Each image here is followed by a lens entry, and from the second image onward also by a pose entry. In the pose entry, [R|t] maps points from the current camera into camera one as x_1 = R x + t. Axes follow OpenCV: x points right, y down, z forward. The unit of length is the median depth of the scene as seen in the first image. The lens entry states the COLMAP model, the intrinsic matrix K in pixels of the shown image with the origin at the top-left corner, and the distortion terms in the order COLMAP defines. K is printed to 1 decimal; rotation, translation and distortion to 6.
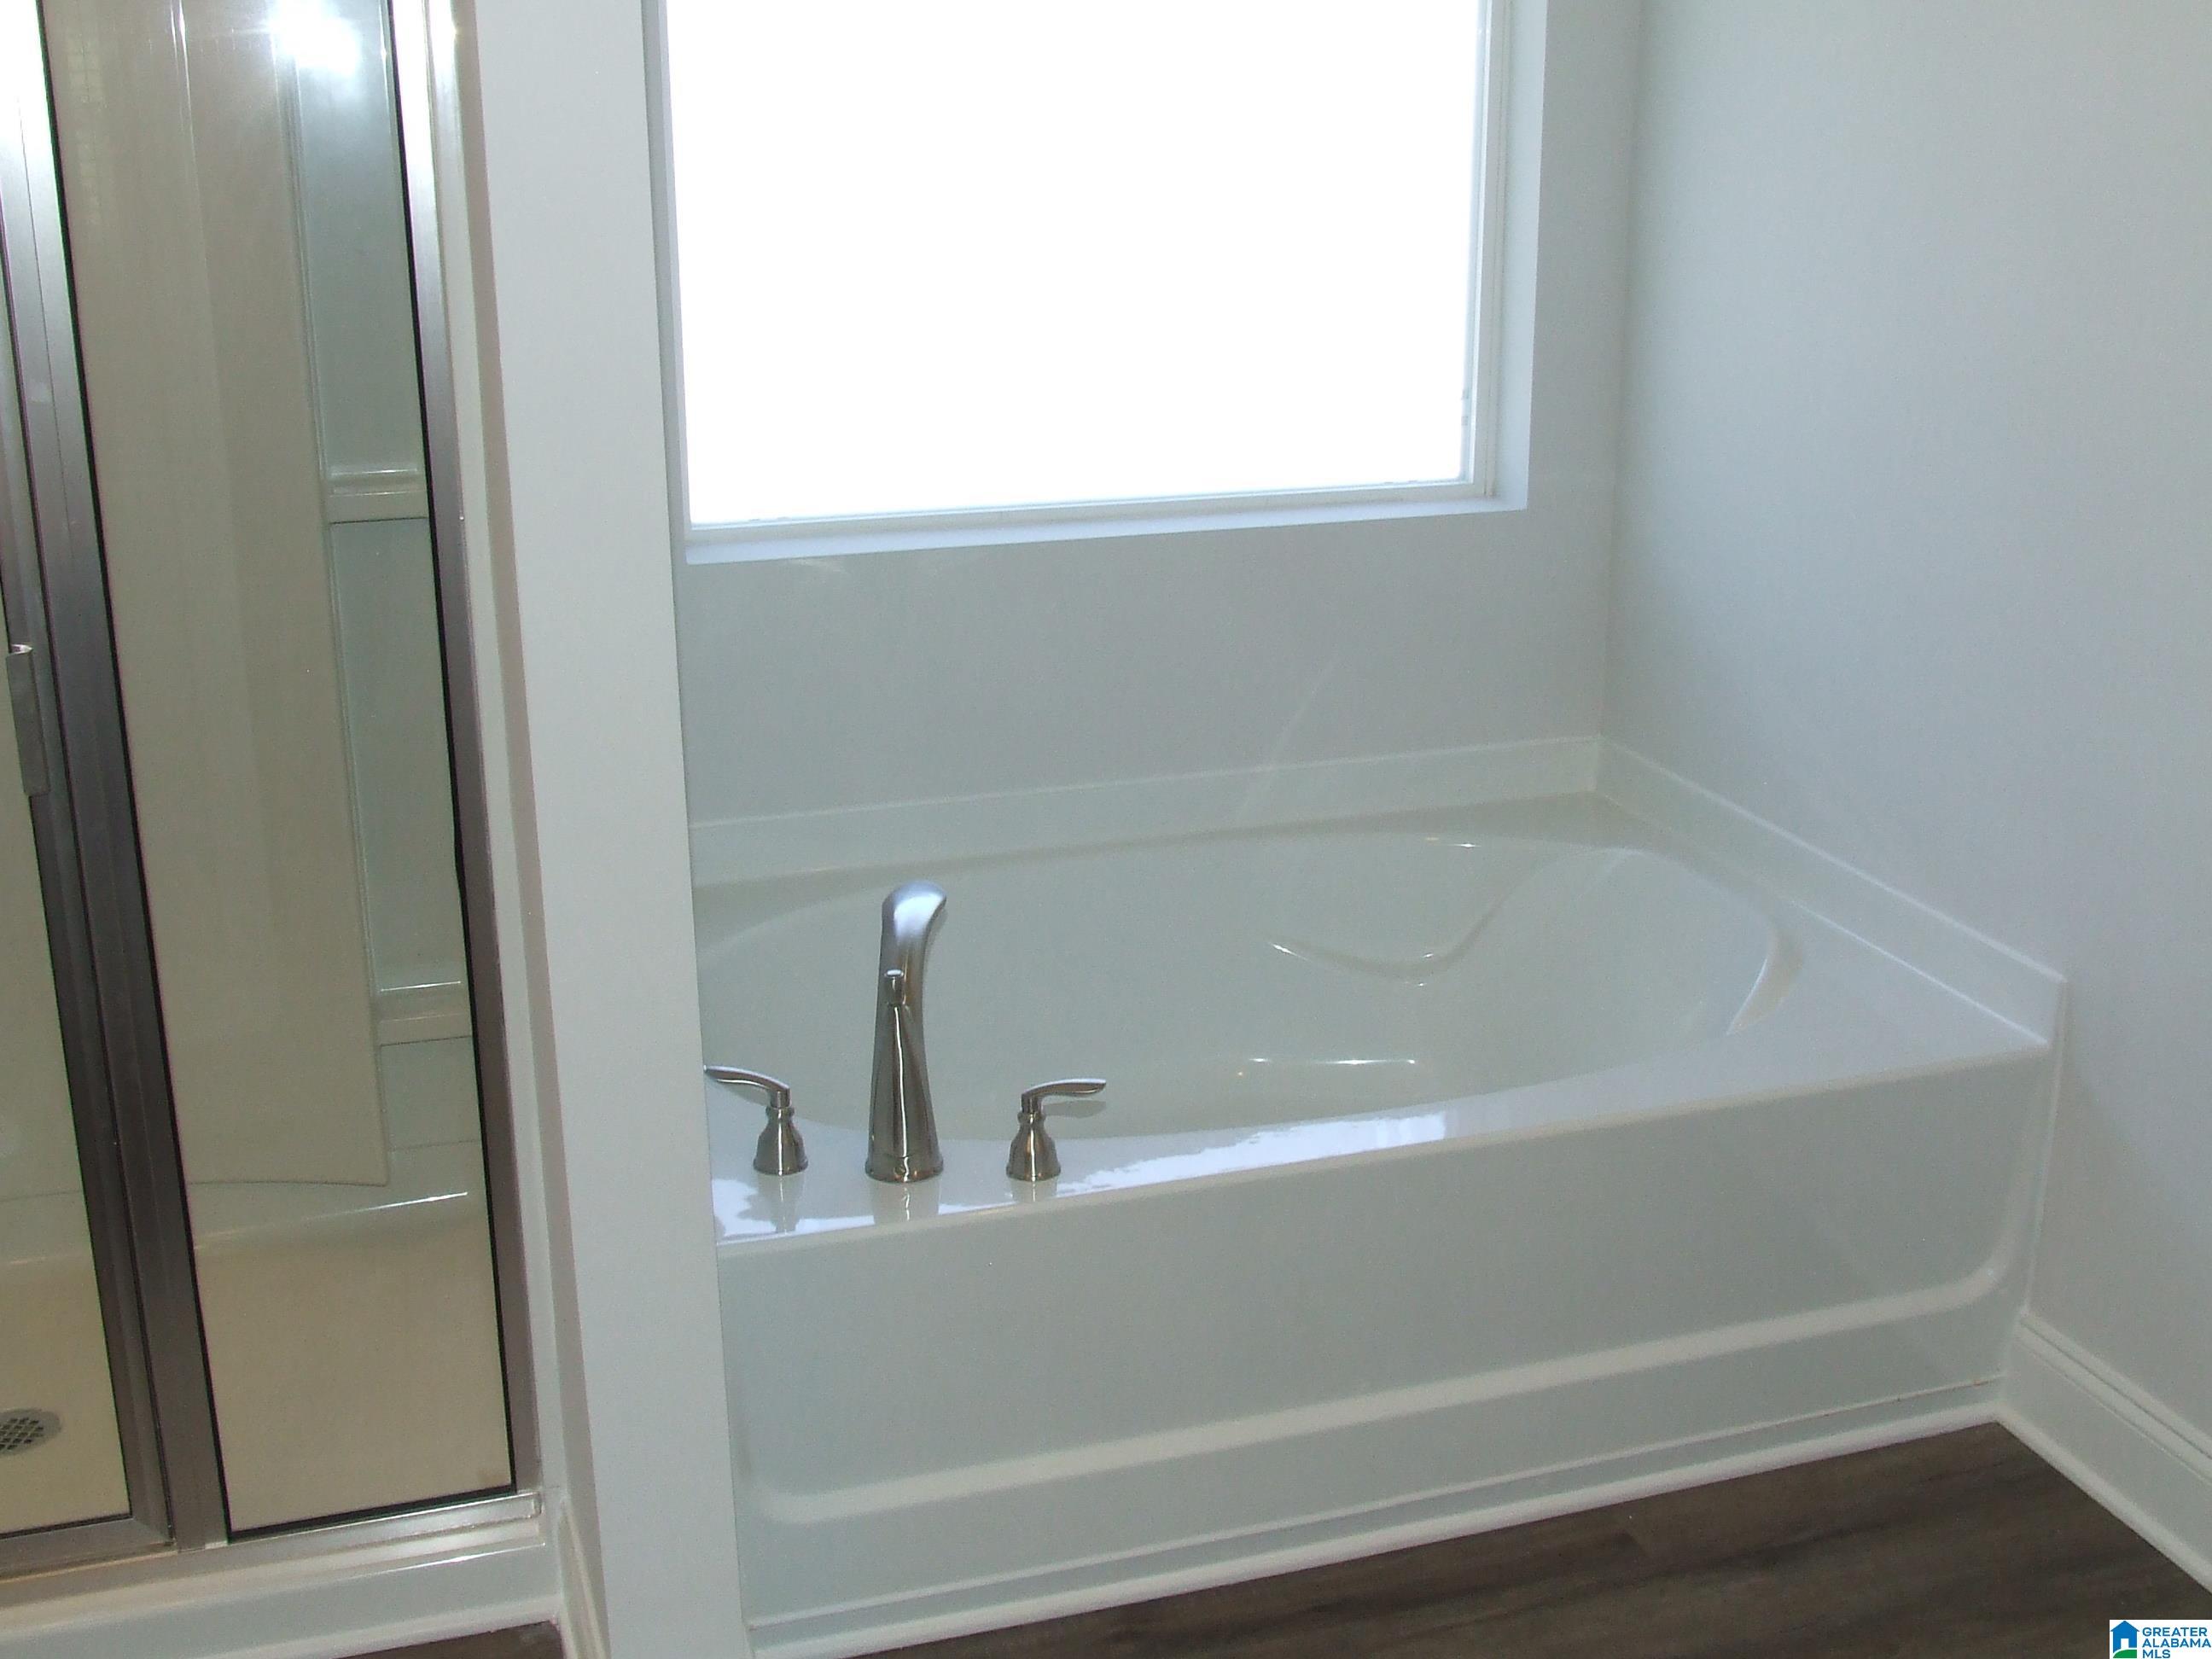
lens RADIAL K [[2412.6, 0, 1106.0], [0, 2412.6, 829.5], [0, 0, 1]] dist [-0.073358, 0.045051]
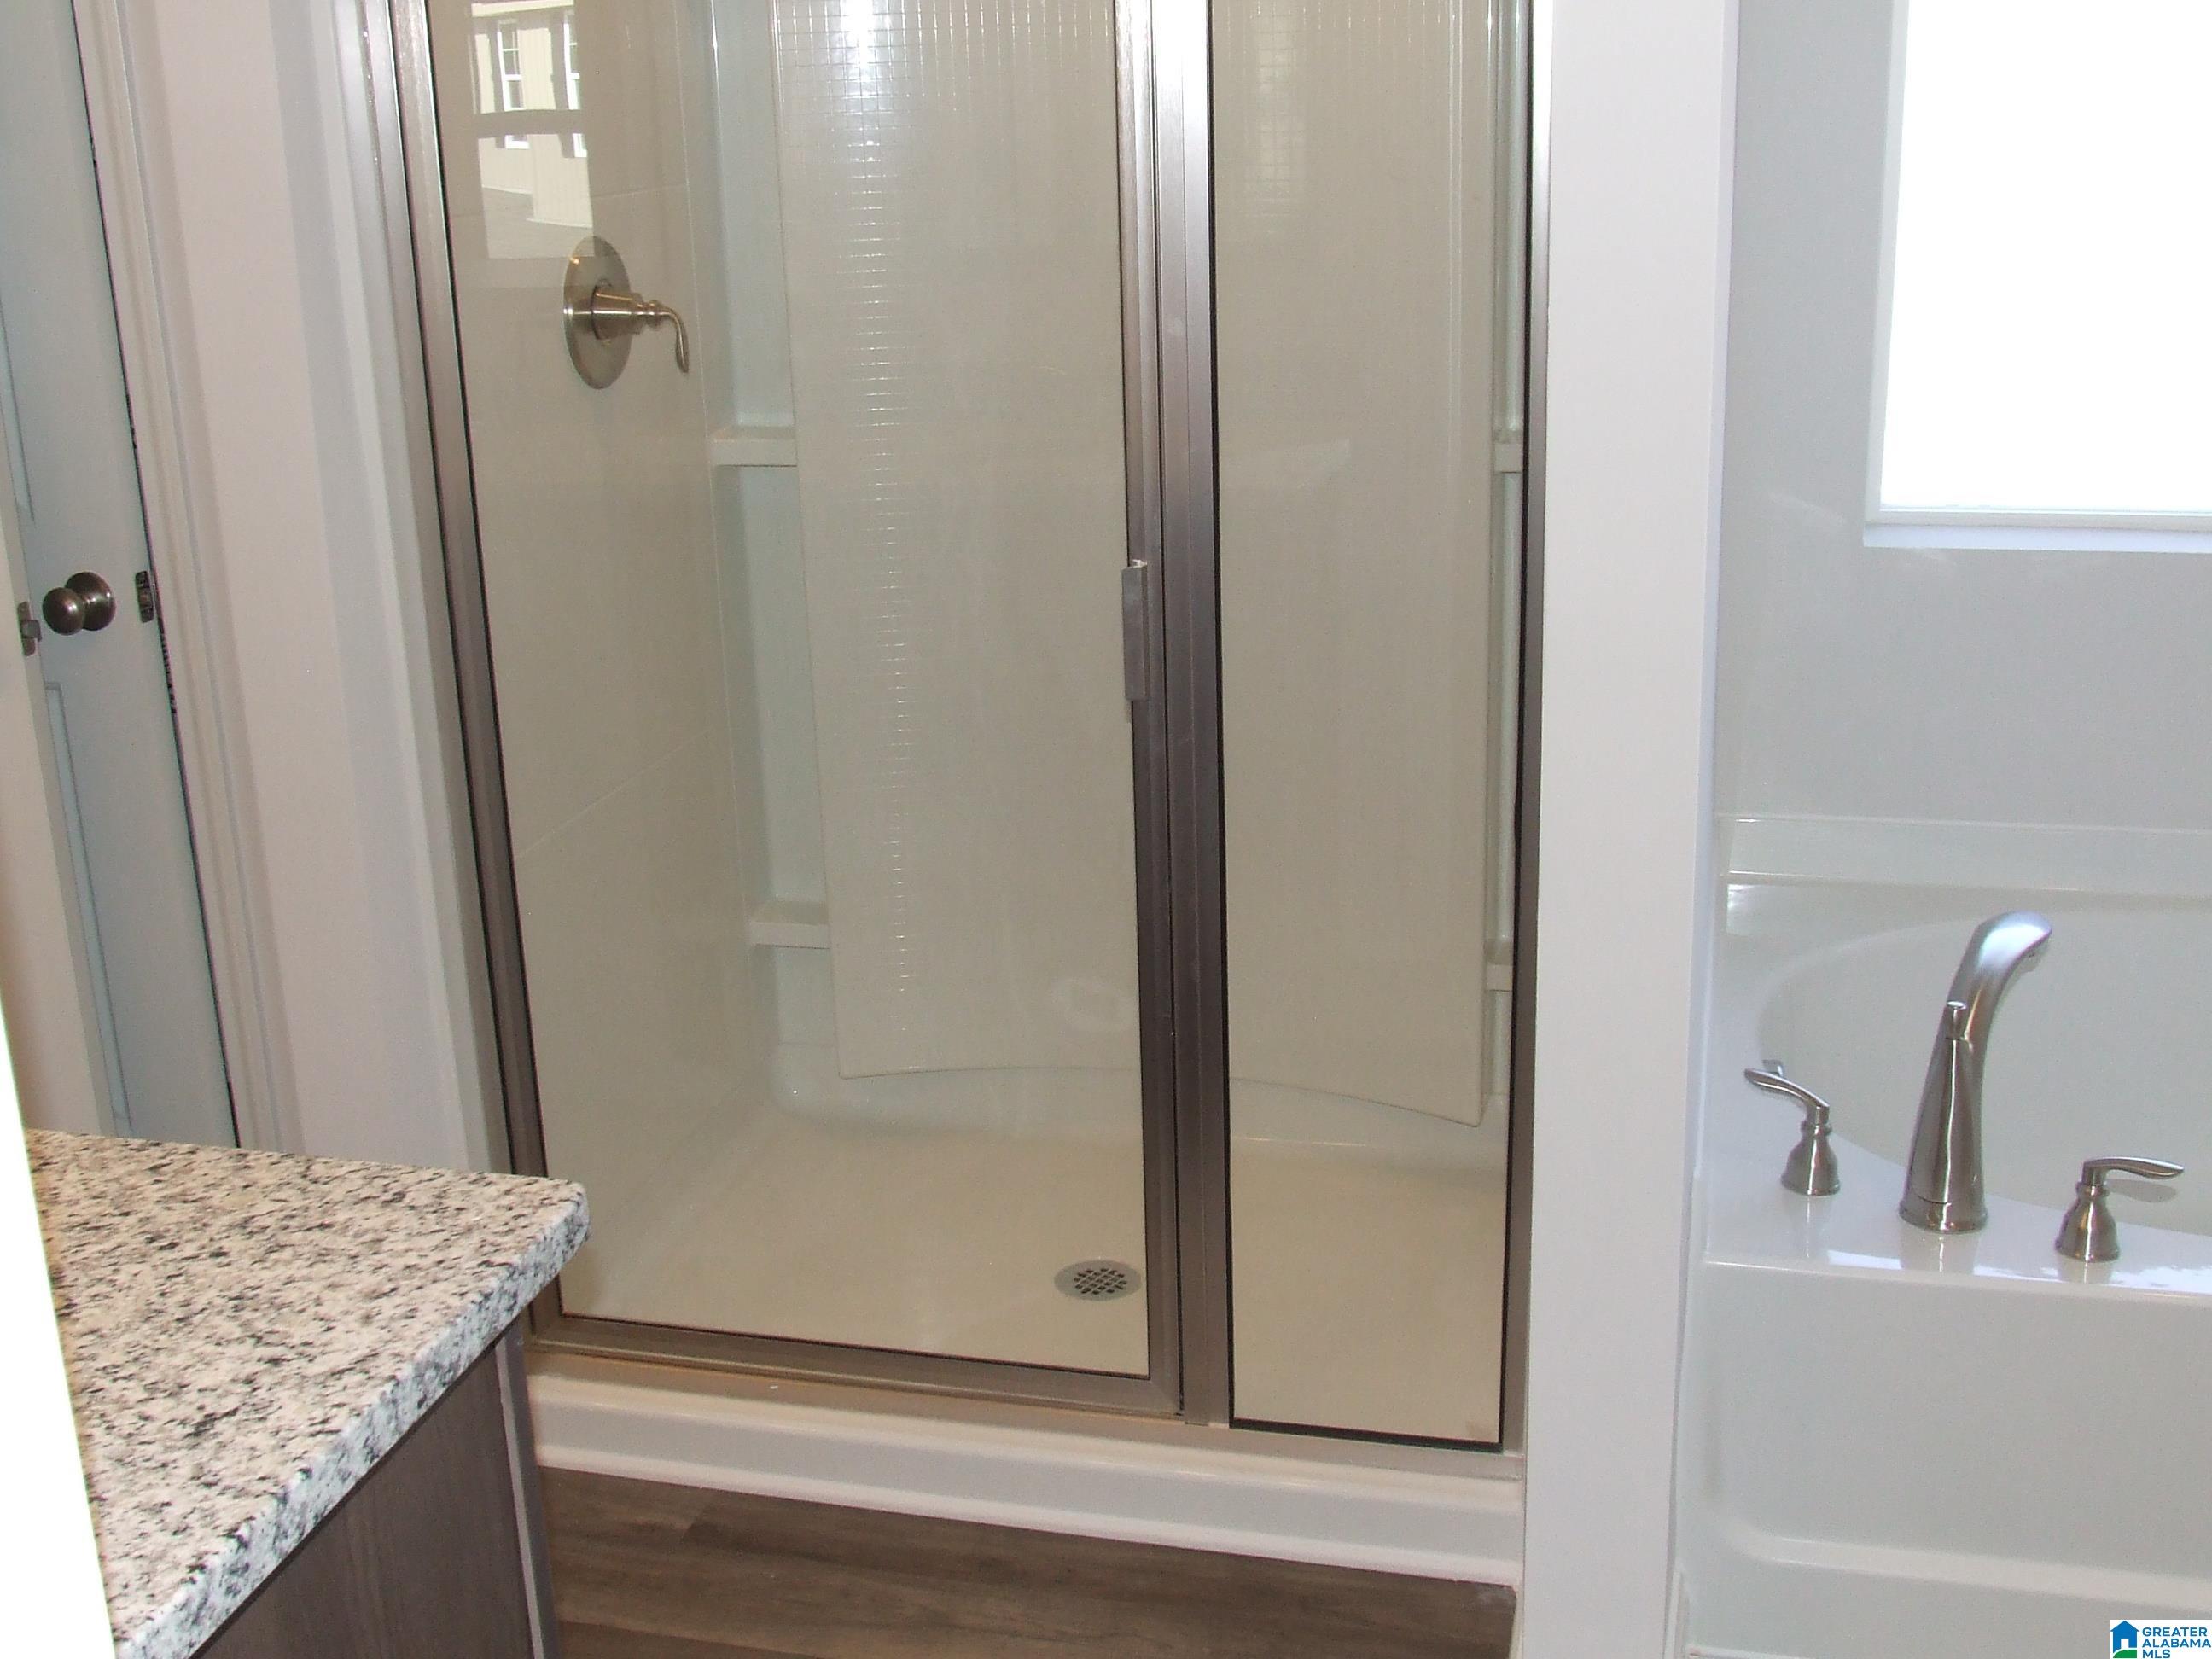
lens RADIAL K [[2412.6, 0, 1106.0], [0, 2412.6, 829.5], [0, 0, 1]] dist [-0.073358, 0.045051]
pose [[0.839930, 0.137107, -0.525090, 0.106141], [-0.132986, 0.990059, 0.045793, -0.004051], [0.526149, 0.031366, 0.849814, 0.057384]]
